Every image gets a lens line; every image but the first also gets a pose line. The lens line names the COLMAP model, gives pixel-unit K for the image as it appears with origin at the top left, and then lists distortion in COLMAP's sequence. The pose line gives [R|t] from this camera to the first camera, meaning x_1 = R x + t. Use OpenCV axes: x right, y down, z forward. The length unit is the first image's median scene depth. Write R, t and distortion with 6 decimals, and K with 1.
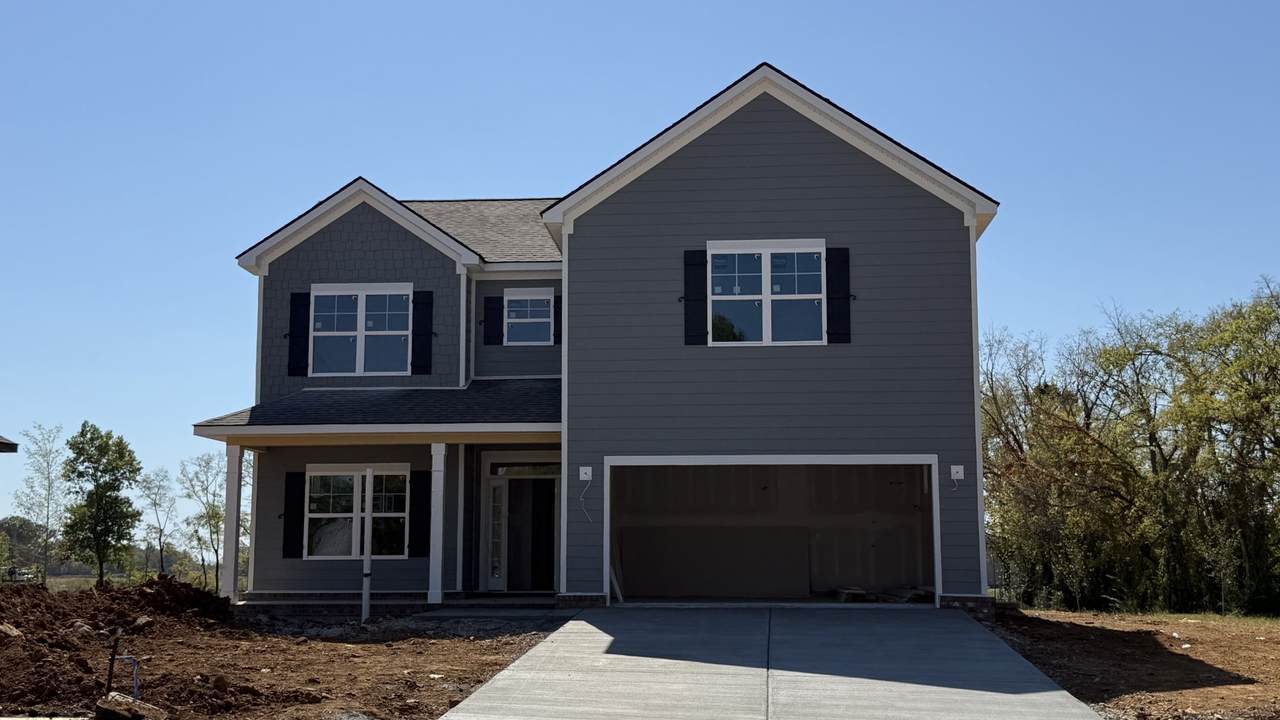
lens RADIAL K [[1575.3, 0, 640.0], [0, 1575.3, 360.0], [0, 0, 1]] dist [0.117639, -0.034425]
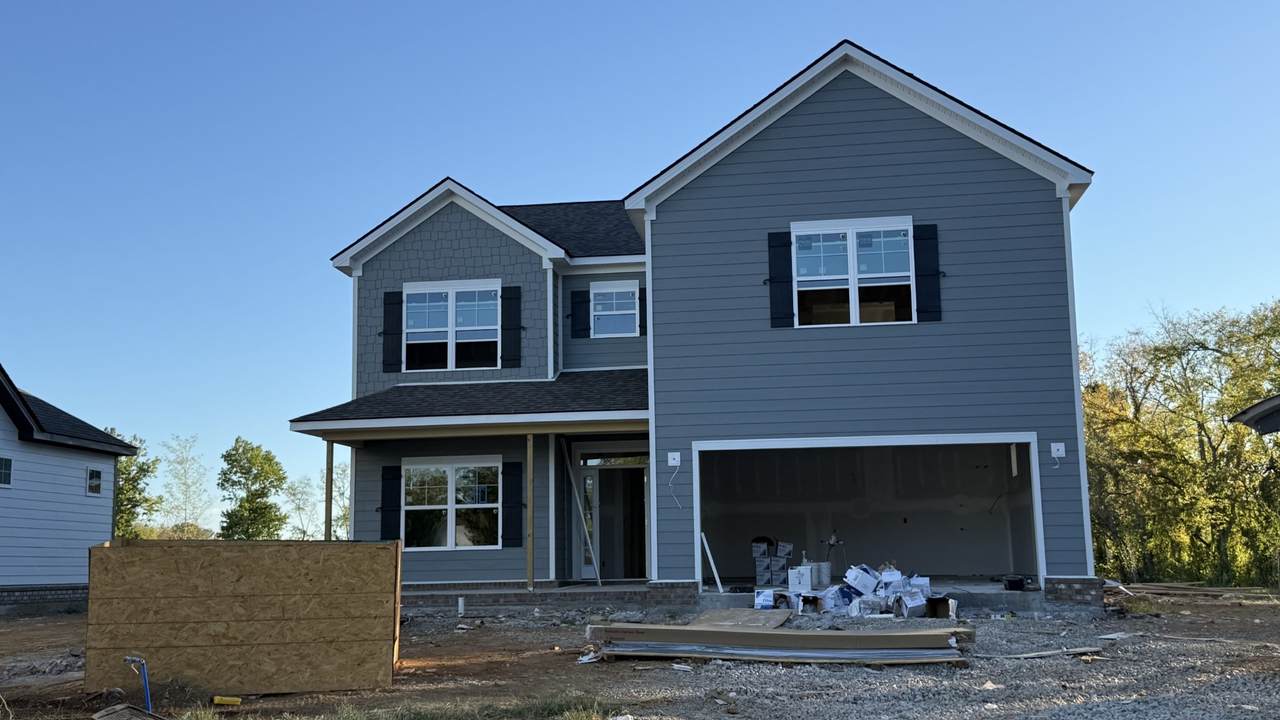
lens RADIAL K [[1369.8, 0, 640.0], [0, 1369.8, 360.0], [0, 0, 1]] dist [0.120450, -0.019430]
pose [[0.998094, -0.025441, -0.056215, -0.005108], [0.024728, 0.999605, -0.013334, 0.017957], [0.056532, 0.011919, 0.998330, 0.118532]]
